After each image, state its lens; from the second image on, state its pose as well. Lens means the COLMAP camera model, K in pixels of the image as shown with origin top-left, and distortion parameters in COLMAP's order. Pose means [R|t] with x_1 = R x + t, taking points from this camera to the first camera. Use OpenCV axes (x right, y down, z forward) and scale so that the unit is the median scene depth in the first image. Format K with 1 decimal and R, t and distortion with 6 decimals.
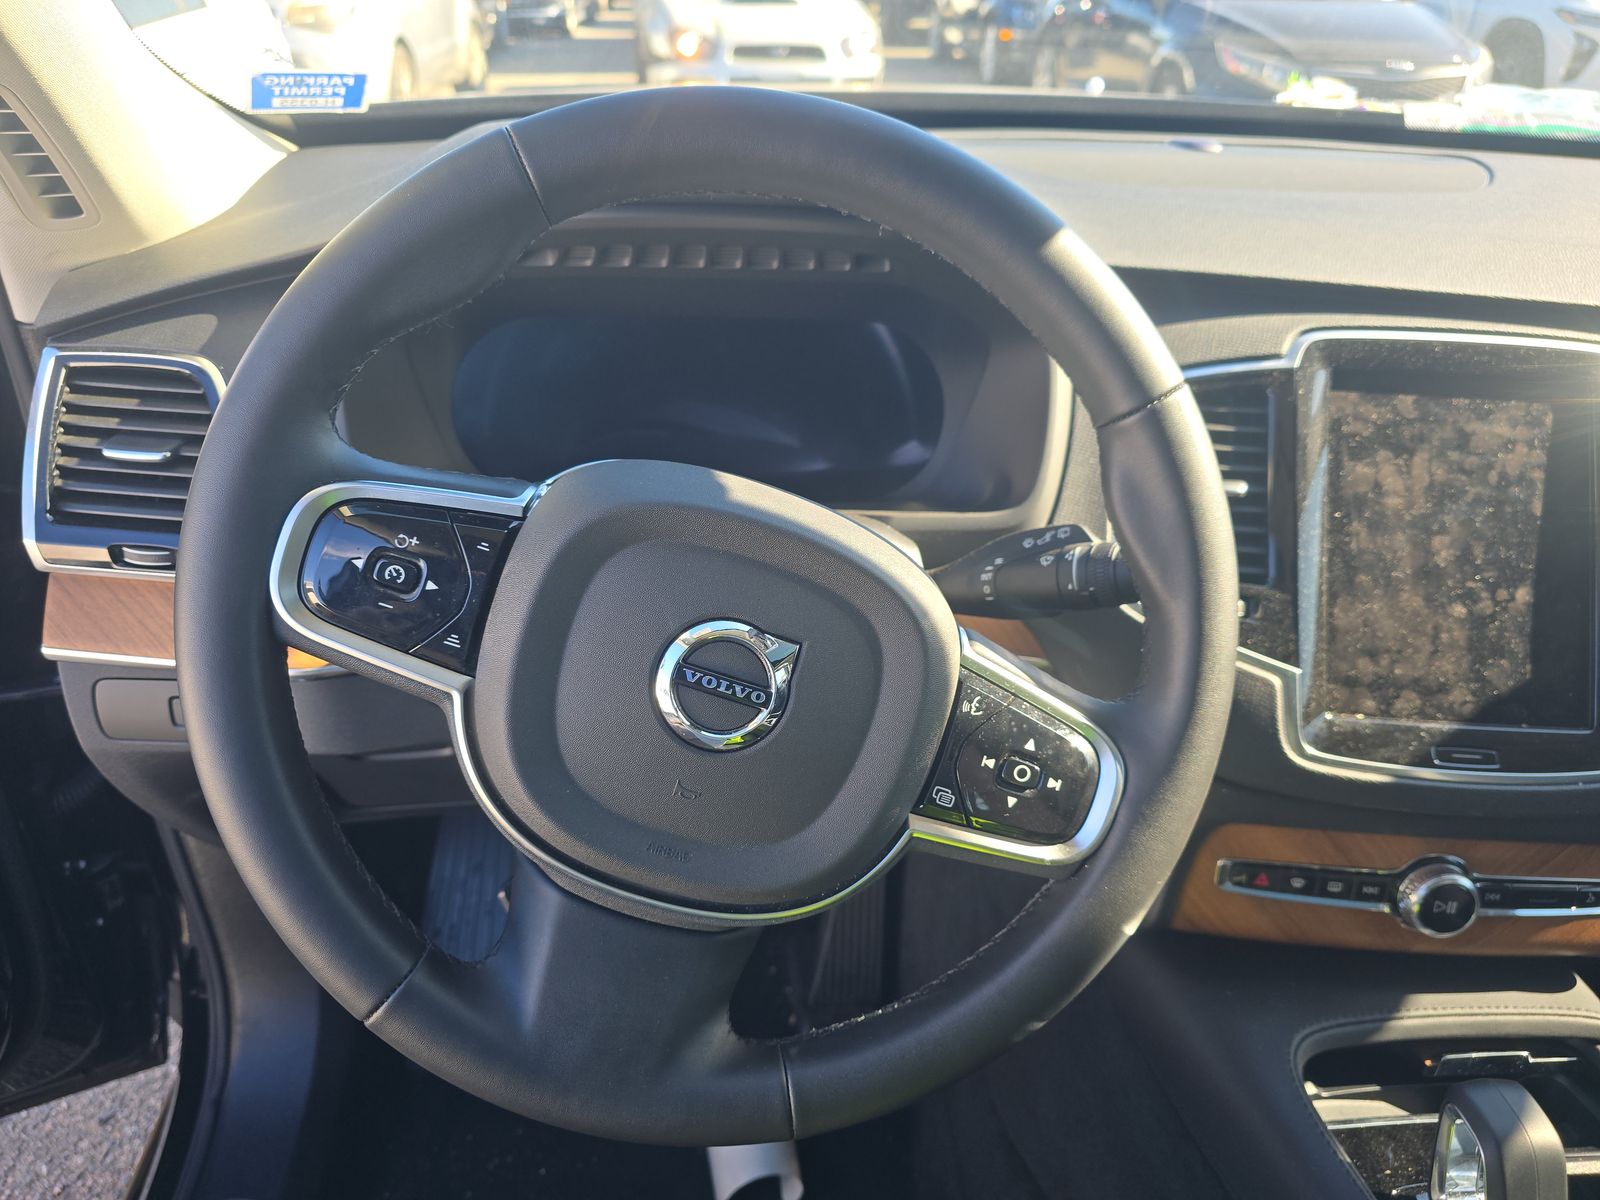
lens RADIAL K [[1116.3, 0, 800.0], [0, 1116.3, 600.0], [0, 0, 1]] dist [0.008805, -0.000147]
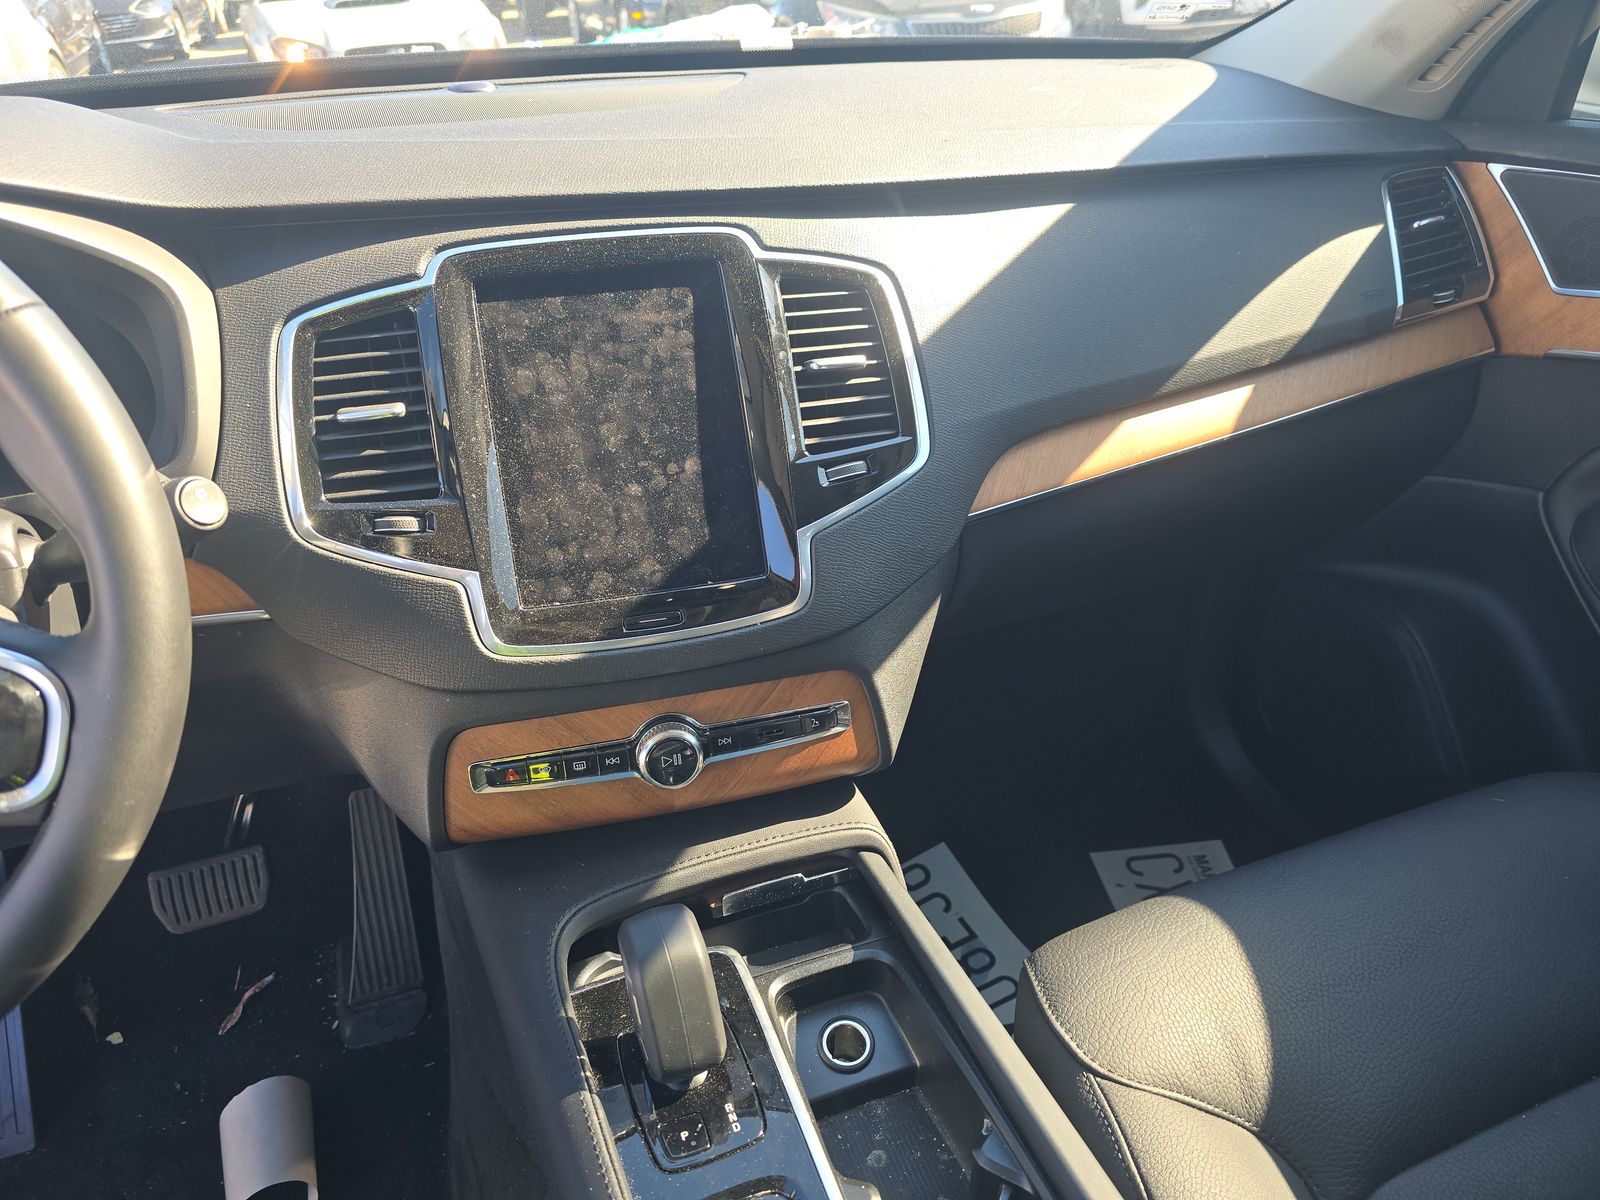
lens RADIAL K [[1033.1, 0, 799.2], [0, 1033.1, 599.9], [0, 0, 1]] dist [0.012695, 0.003671]
pose [[0.969009, -0.190421, 0.157359, 0.562808], [0.184339, 0.981458, 0.052519, 0.090195], [-0.164442, -0.021884, 0.986144, -0.009603]]
